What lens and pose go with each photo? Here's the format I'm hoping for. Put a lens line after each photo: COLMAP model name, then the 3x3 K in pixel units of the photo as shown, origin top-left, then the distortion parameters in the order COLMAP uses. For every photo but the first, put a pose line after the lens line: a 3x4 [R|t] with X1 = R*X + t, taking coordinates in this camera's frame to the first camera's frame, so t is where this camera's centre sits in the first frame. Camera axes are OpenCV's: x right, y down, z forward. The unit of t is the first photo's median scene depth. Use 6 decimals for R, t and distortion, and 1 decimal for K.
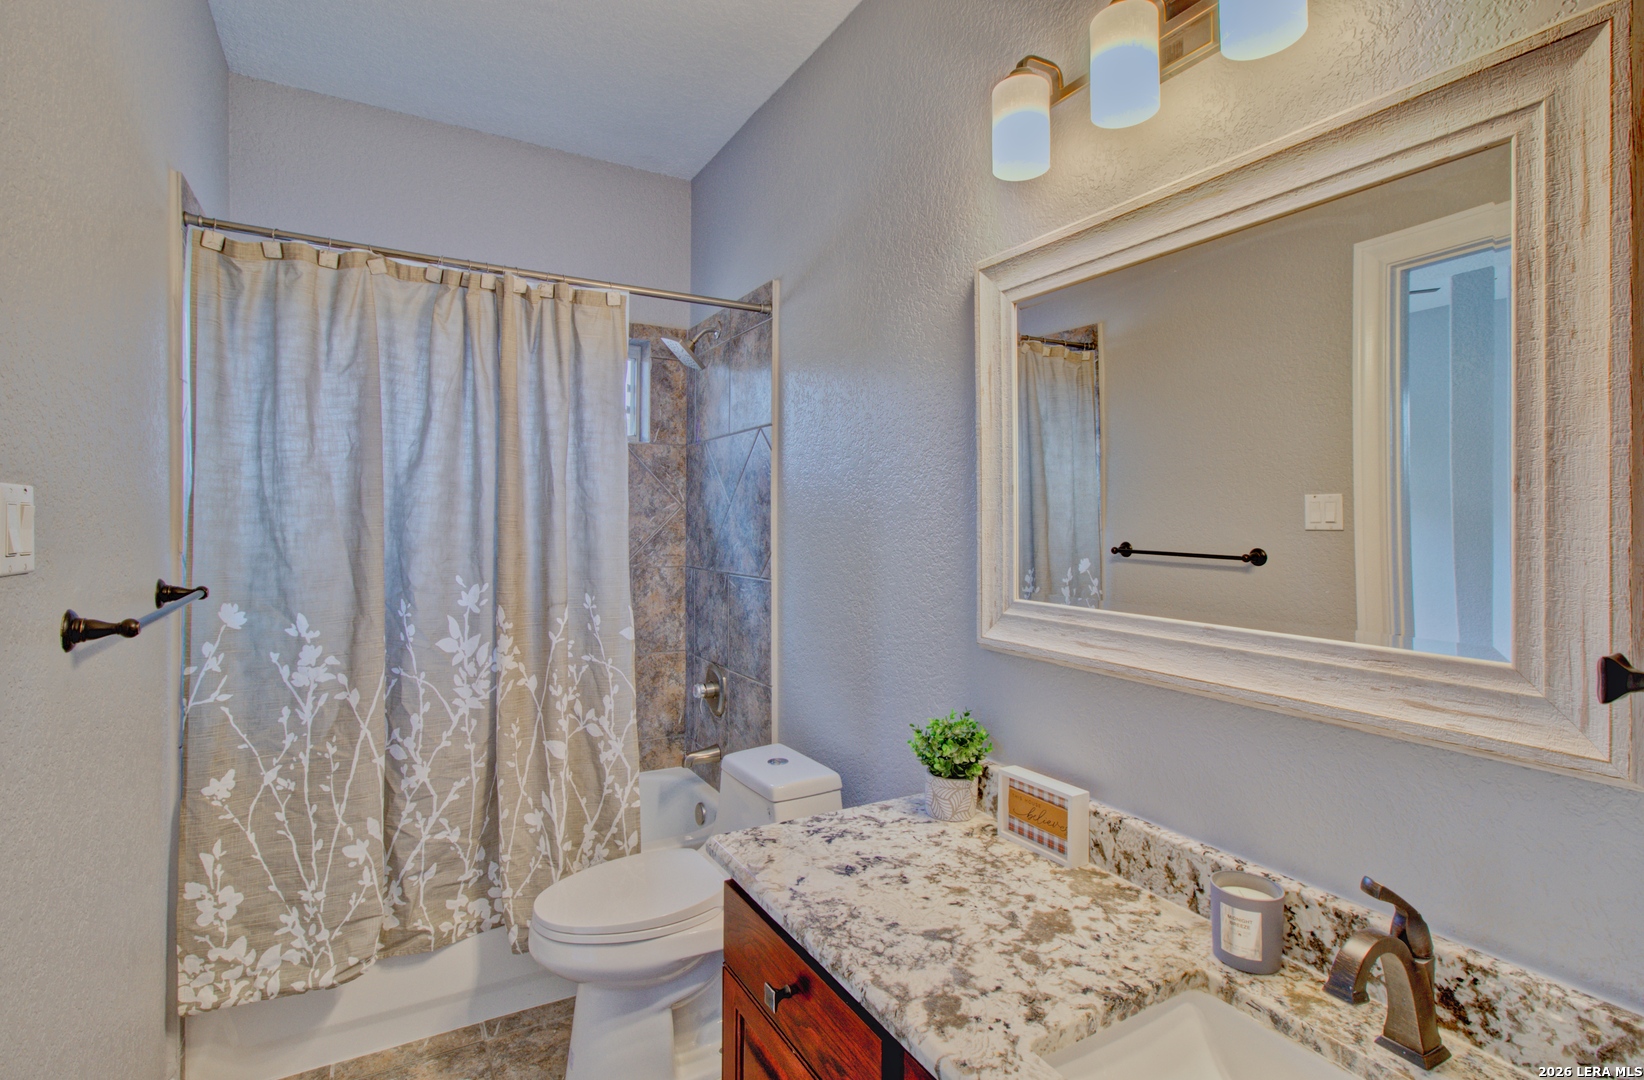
lens RADIAL K [[793.9, 0, 820.6], [0, 793.9, 516.3], [0, 0, 1]] dist [-0.029978, 0.028048]
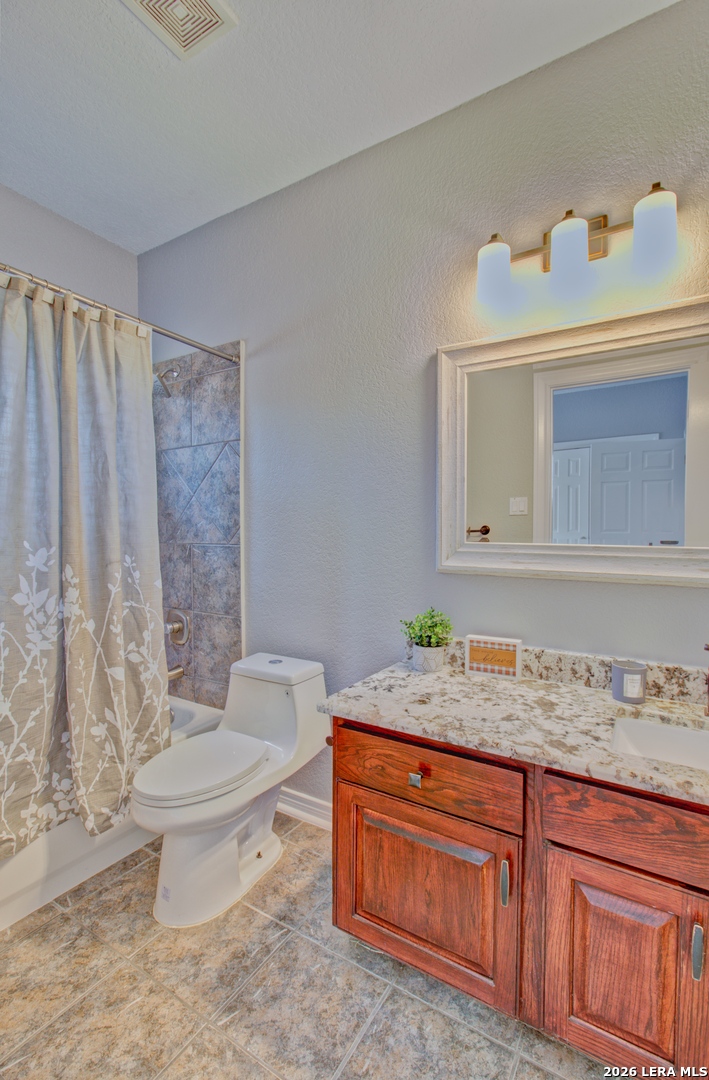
lens RADIAL K [[497.5, 0, 354.5], [0, 497.5, 540.0], [0, 0, 1]] dist [-0.014789, 0.007323]
pose [[0.877327, -0.013042, 0.479716, -0.383345], [-0.001536, 0.999549, 0.029985, 0.050775], [-0.479891, -0.027043, 0.876911, 0.106258]]
